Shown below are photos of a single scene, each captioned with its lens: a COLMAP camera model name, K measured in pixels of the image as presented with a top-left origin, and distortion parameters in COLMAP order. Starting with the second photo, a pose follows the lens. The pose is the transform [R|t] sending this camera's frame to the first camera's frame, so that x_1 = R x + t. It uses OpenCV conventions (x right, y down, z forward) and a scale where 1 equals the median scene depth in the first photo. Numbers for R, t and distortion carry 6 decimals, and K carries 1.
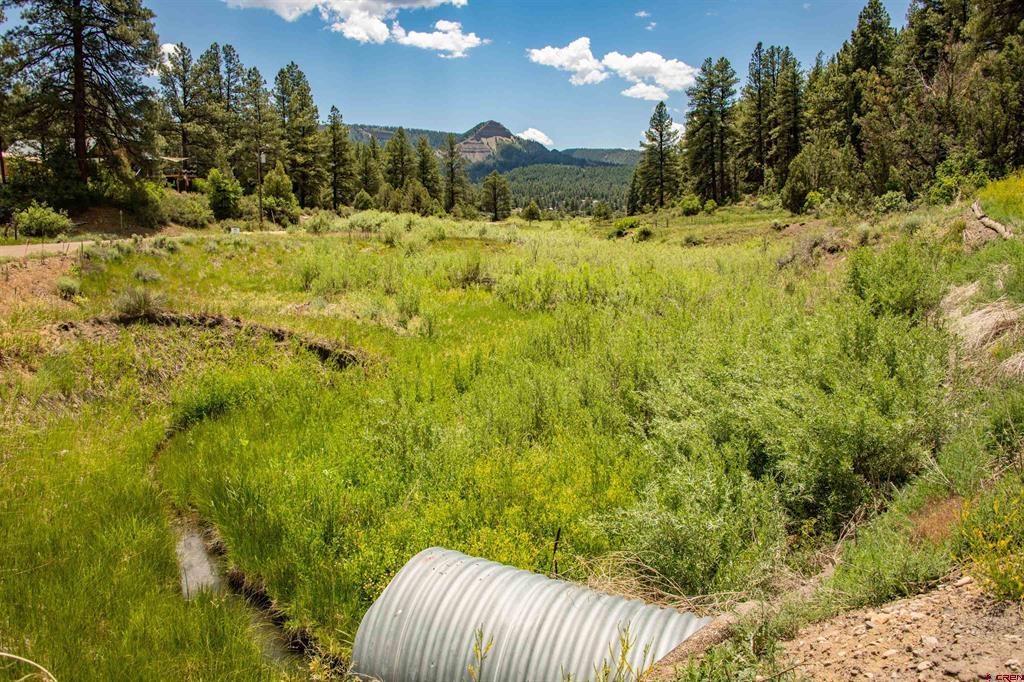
lens RADIAL K [[822.0, 0, 512.0], [0, 822.0, 341.0], [0, 0, 1]] dist [-0.139676, 0.085882]
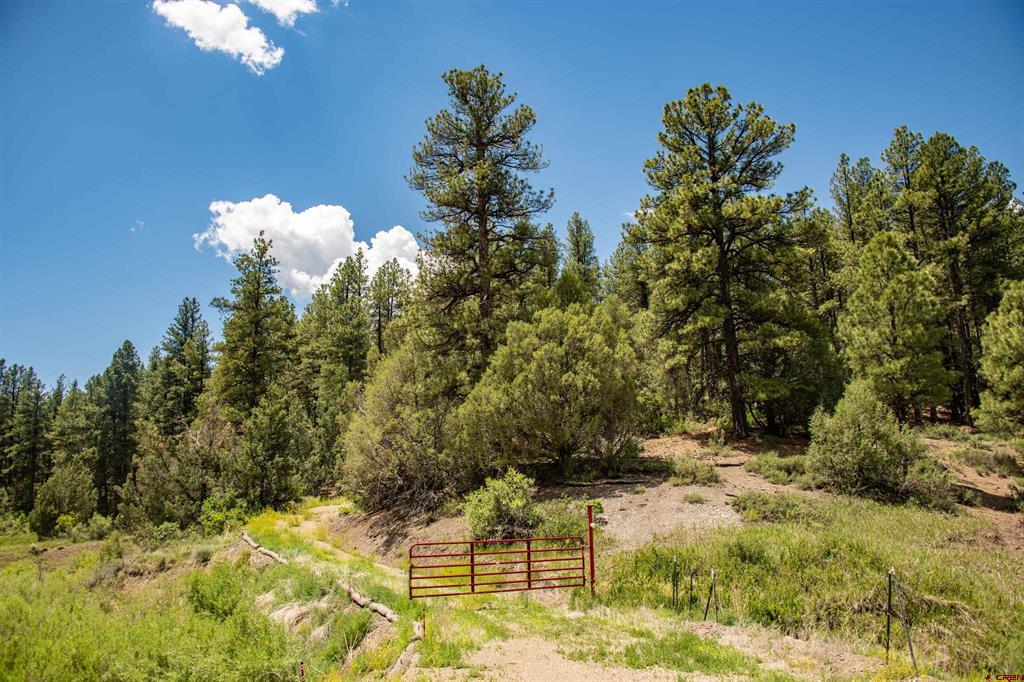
lens RADIAL K [[822.0, 0, 512.0], [0, 822.0, 341.0], [0, 0, 1]] dist [-0.139676, 0.085882]
pose [[0.622938, 0.176304, 0.762145, -0.057443], [0.130666, 0.937134, -0.323583, 0.005035], [-0.771281, 0.301158, 0.560740, -0.055722]]
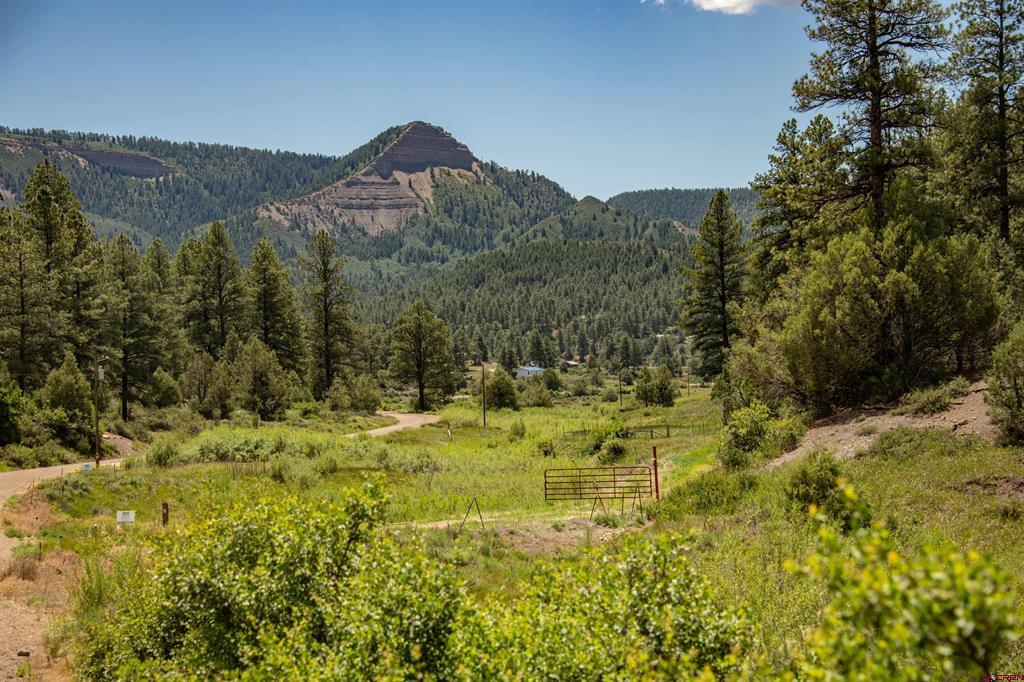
lens RADIAL K [[2416.0, 0, 512.0], [0, 2416.0, 341.0], [0, 0, 1]] dist [0.702528, 0.120629]
pose [[0.999695, -0.022689, 0.009726, 0.042146], [0.023963, 0.986585, -0.161477, 0.082858], [-0.005932, 0.161661, 0.986829, -0.808229]]
